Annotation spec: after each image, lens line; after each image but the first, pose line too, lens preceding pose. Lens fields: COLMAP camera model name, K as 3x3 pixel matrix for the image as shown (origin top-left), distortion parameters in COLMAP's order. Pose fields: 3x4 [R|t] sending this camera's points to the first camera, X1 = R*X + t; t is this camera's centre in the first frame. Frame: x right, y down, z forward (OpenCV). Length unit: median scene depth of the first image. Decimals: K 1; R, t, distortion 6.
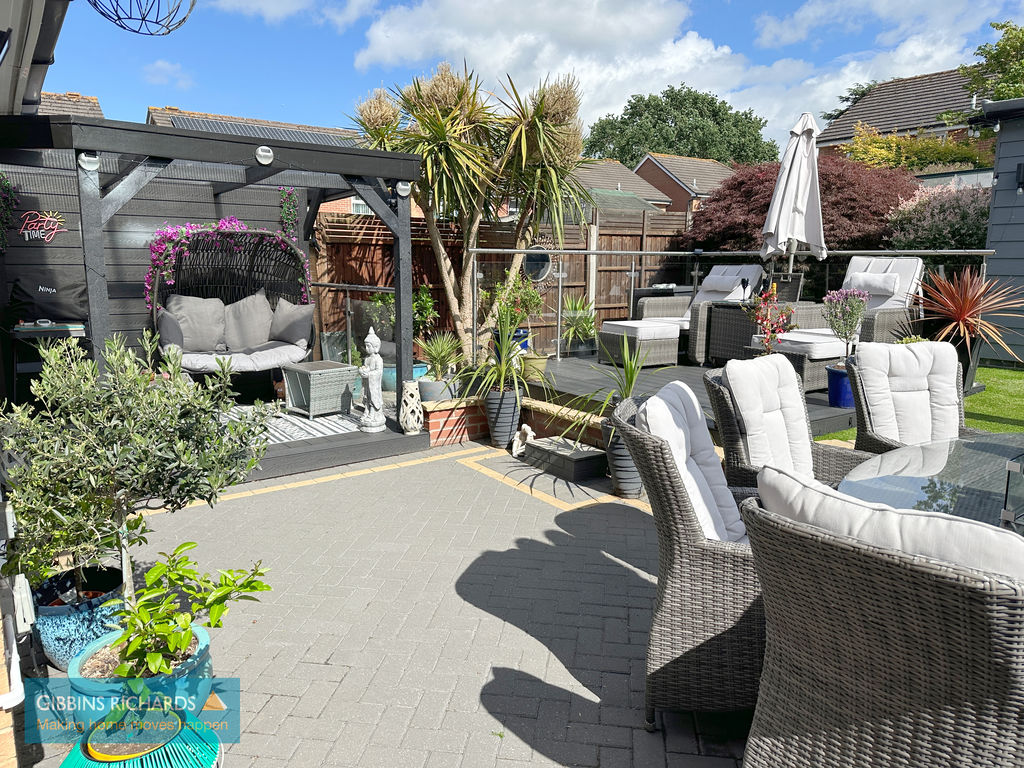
lens RADIAL K [[702.6, 0, 509.2], [0, 702.6, 389.8], [0, 0, 1]] dist [0.120362, -0.150339]
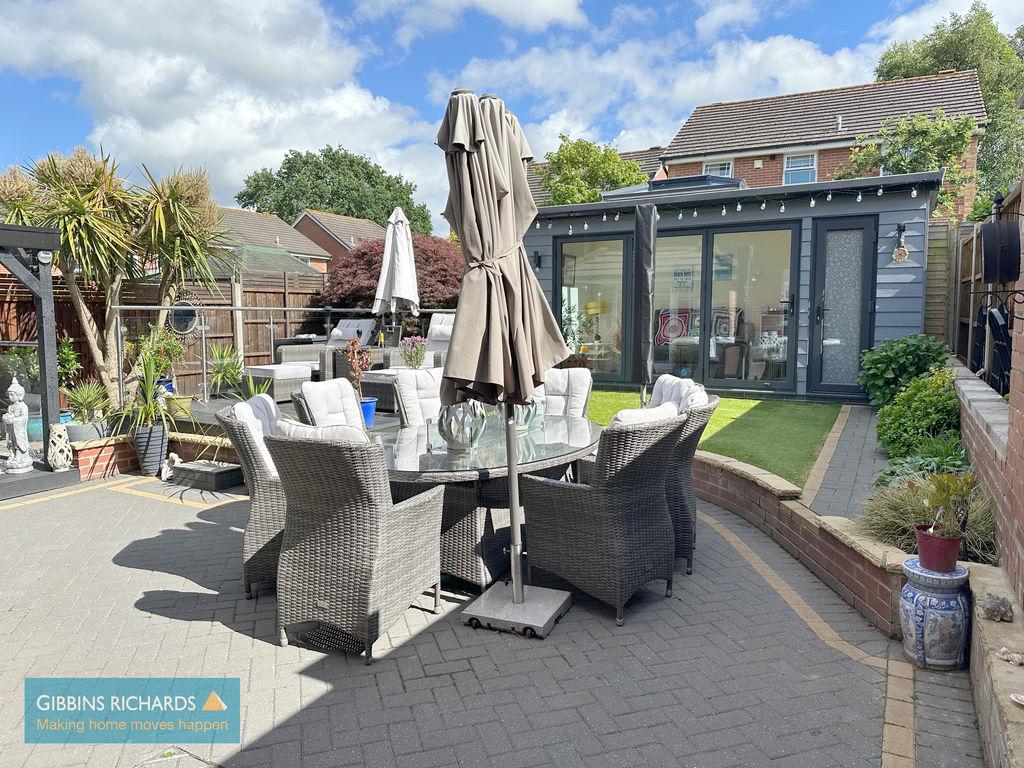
lens RADIAL K [[719.7, 0, 510.2], [0, 719.7, 381.8], [0, 0, 1]] dist [0.036308, -0.049609]
pose [[0.902653, -0.045906, 0.427913, 0.016315], [0.080933, 0.994662, -0.064015, 0.044535], [-0.422690, 0.092416, 0.901550, -0.293151]]
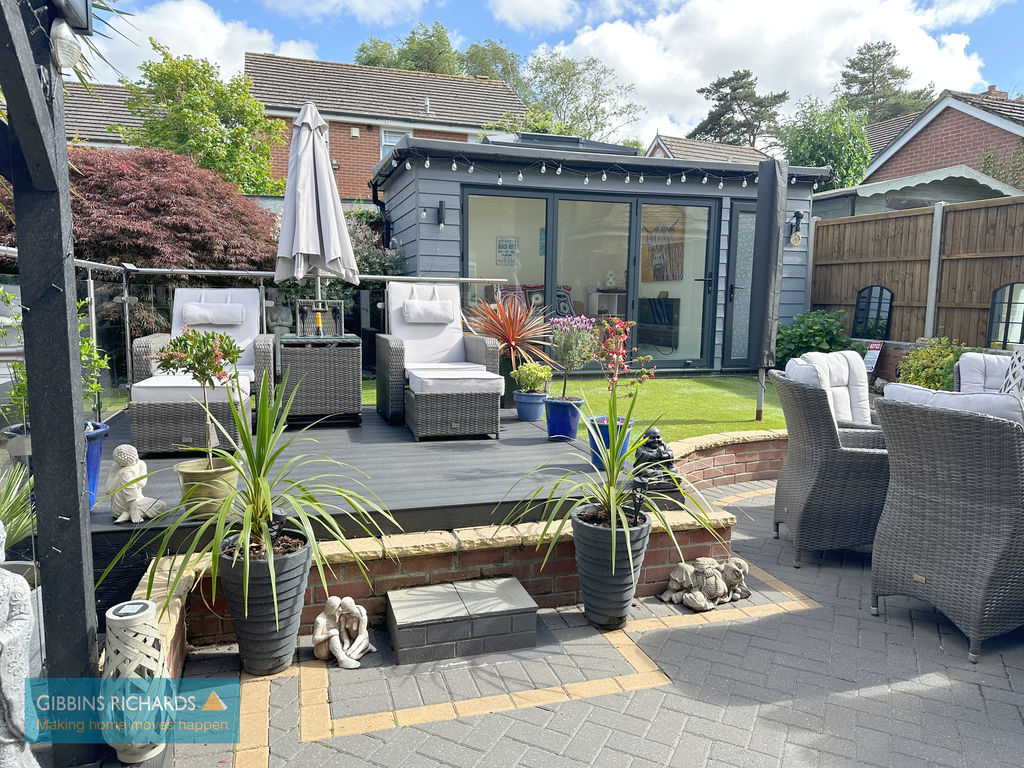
lens RADIAL K [[702.6, 0, 509.2], [0, 702.6, 389.8], [0, 0, 1]] dist [0.120362, -0.150339]
pose [[0.331217, -0.122872, 0.935520, -0.323319], [0.152197, 0.985459, 0.075546, -0.094448], [-0.931199, 0.117361, 0.345101, 0.556701]]
